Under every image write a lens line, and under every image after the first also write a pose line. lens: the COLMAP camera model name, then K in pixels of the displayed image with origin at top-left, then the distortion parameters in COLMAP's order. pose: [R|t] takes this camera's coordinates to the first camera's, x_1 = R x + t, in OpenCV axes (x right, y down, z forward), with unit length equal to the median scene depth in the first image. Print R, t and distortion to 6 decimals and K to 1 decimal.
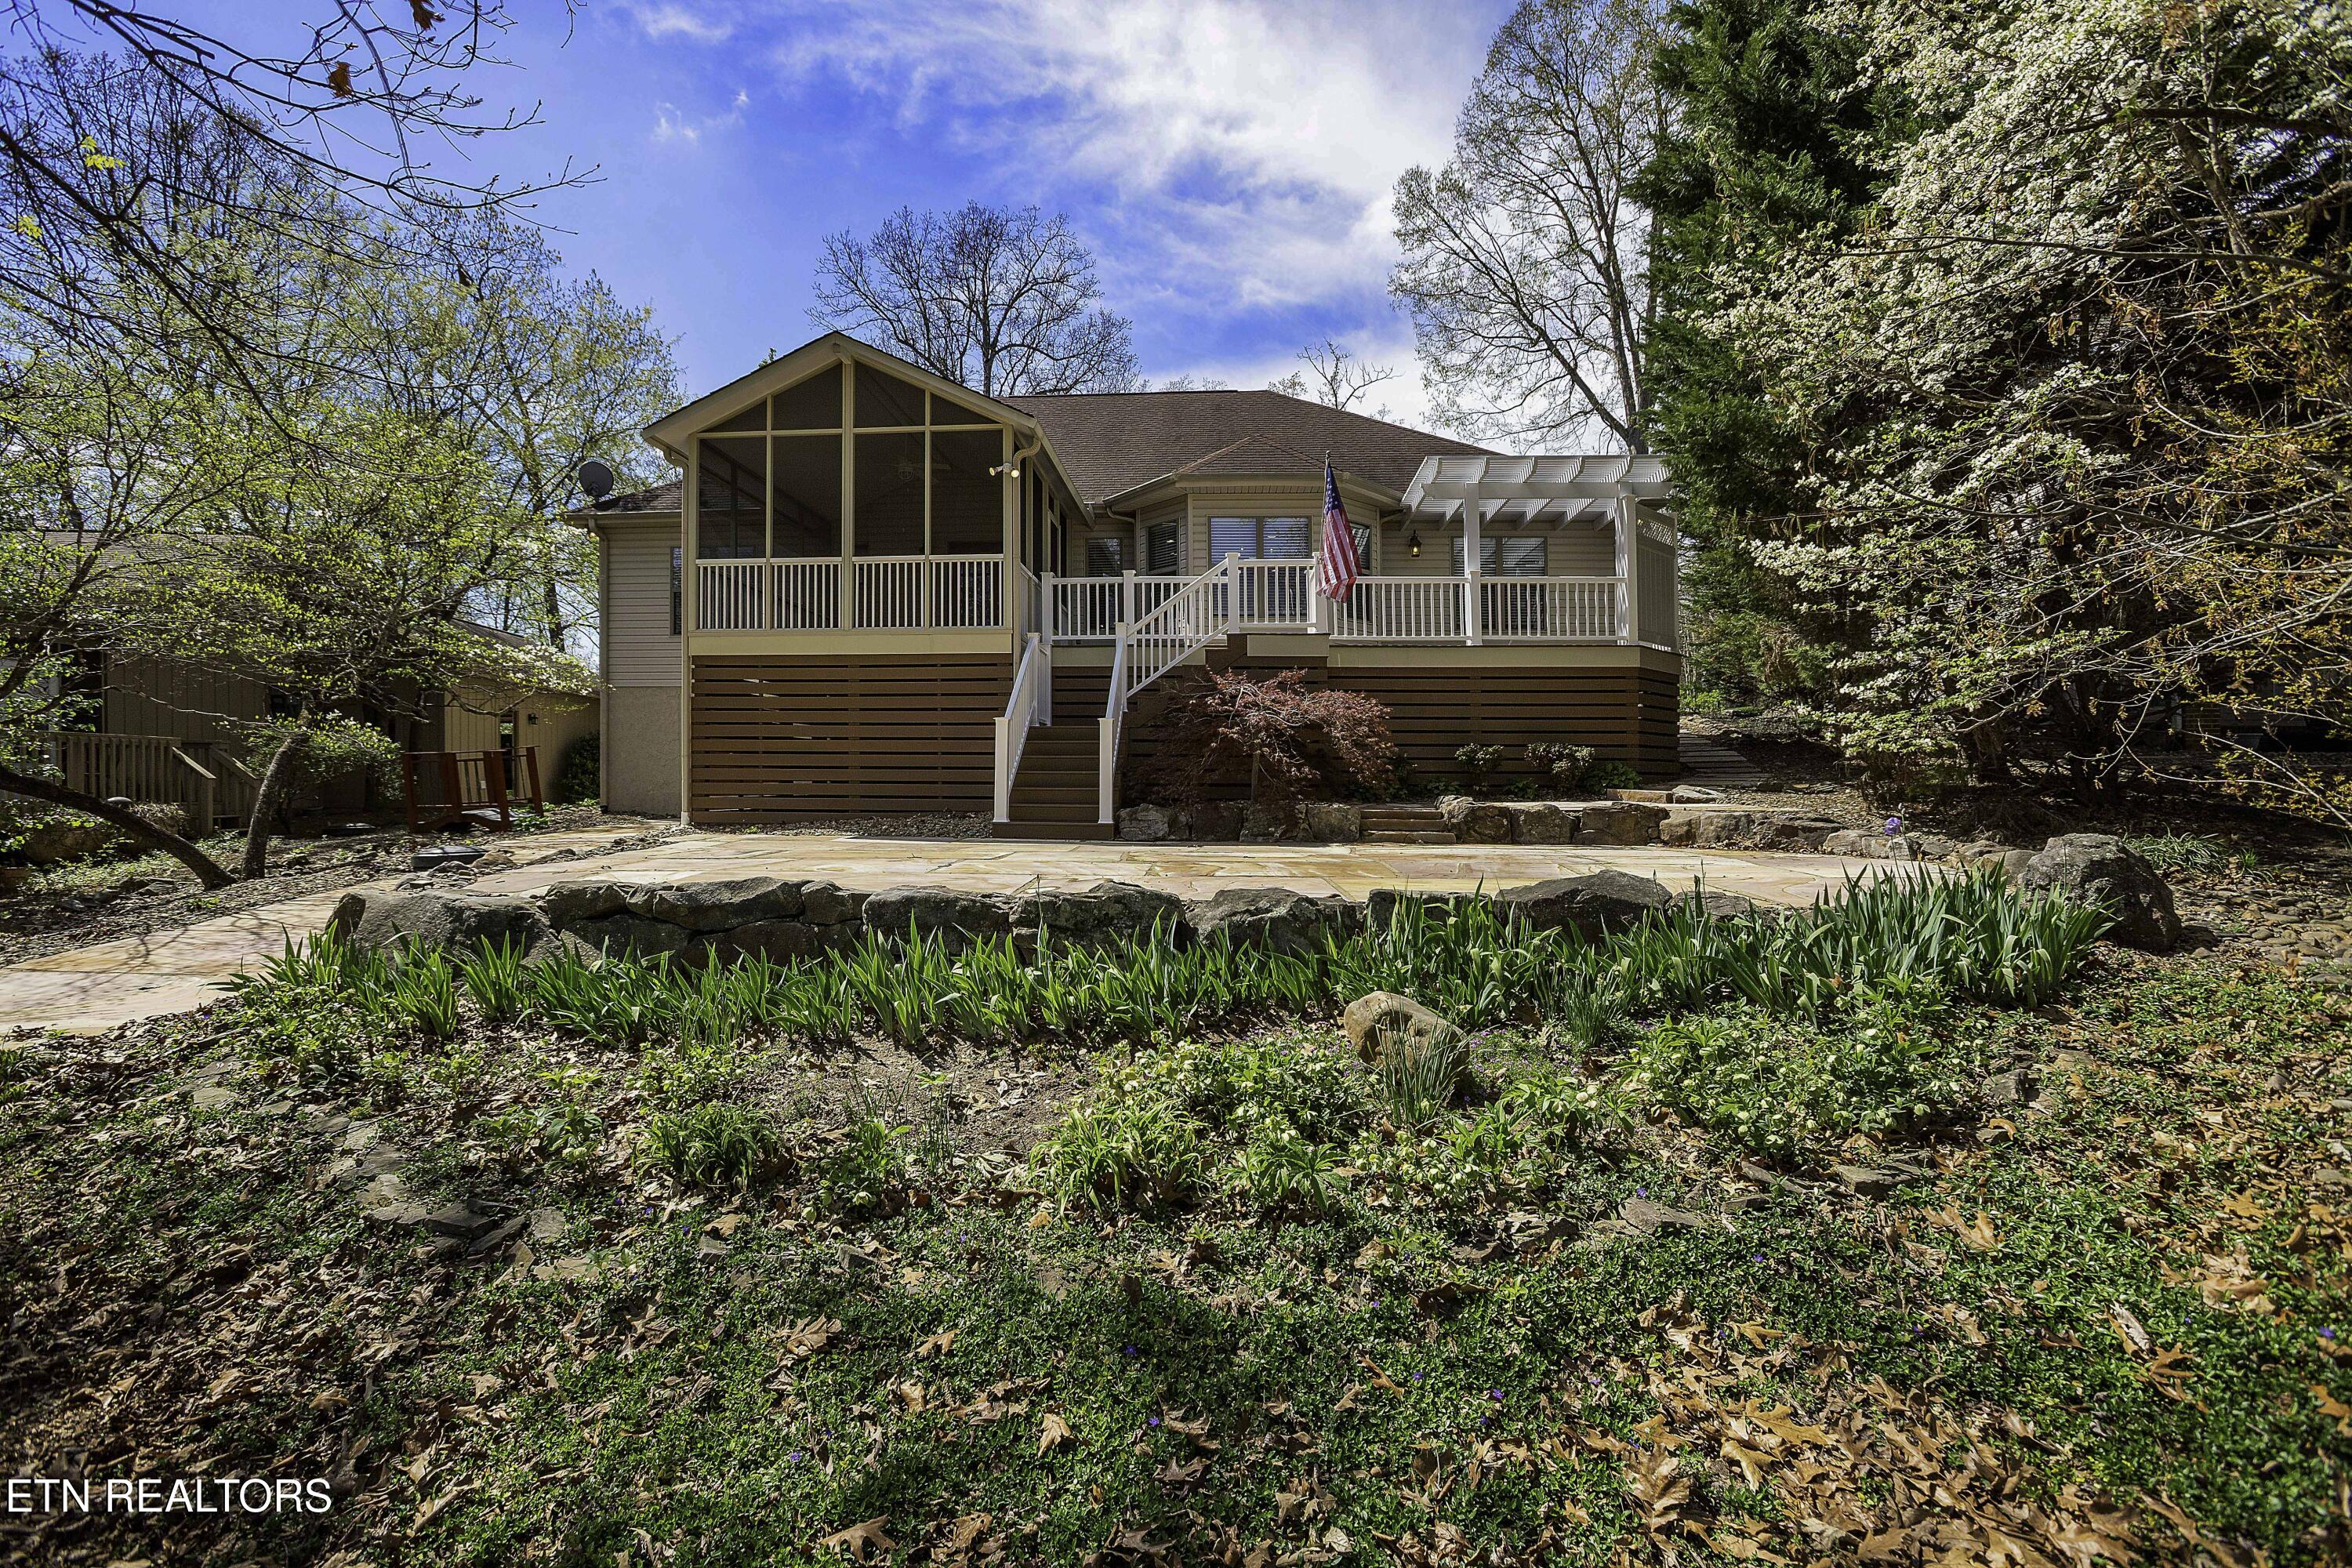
lens RADIAL K [[1060.5, 0, 1170.4], [0, 1060.5, 755.4], [0, 0, 1]] dist [-0.053152, -0.000014]
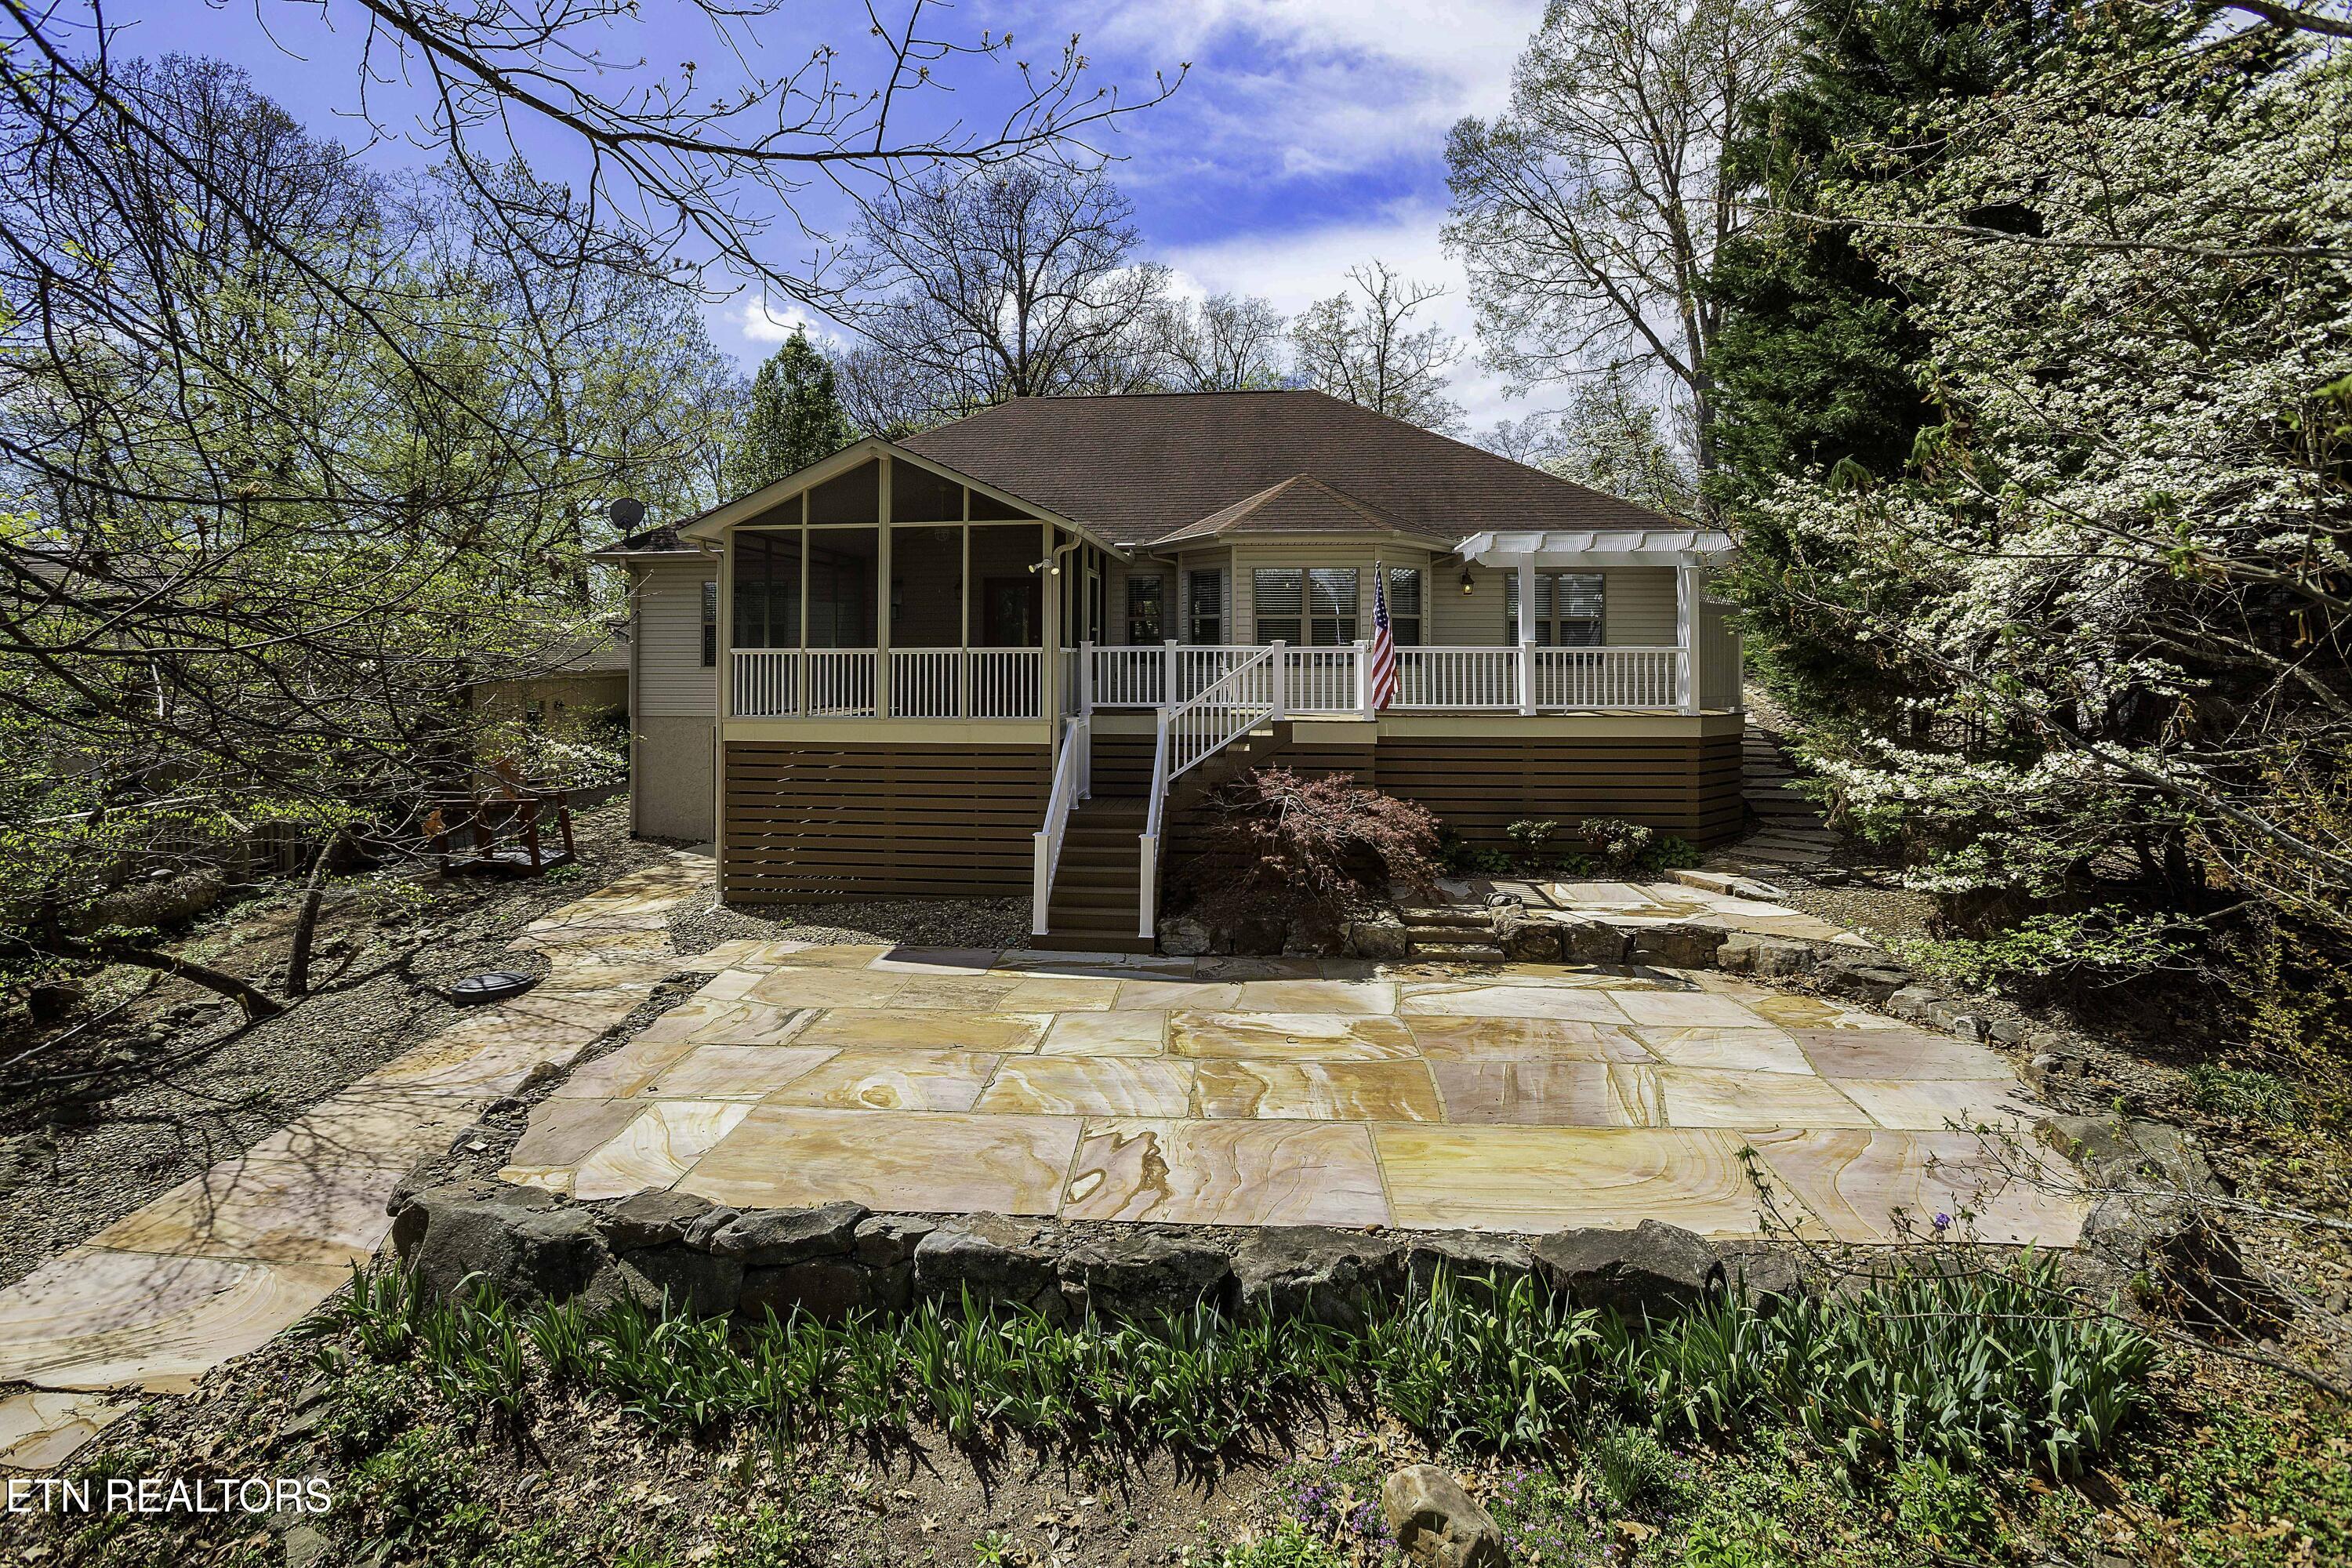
lens RADIAL K [[1102.6, 0, 1179.5], [0, 1102.6, 725.3], [0, 0, 1]] dist [-0.055805, 0.000351]
pose [[0.999585, 0.005399, -0.028295, -0.002259], [-0.005332, 0.999983, 0.002454, -0.111453], [0.028307, -0.002302, 0.999597, -0.012174]]
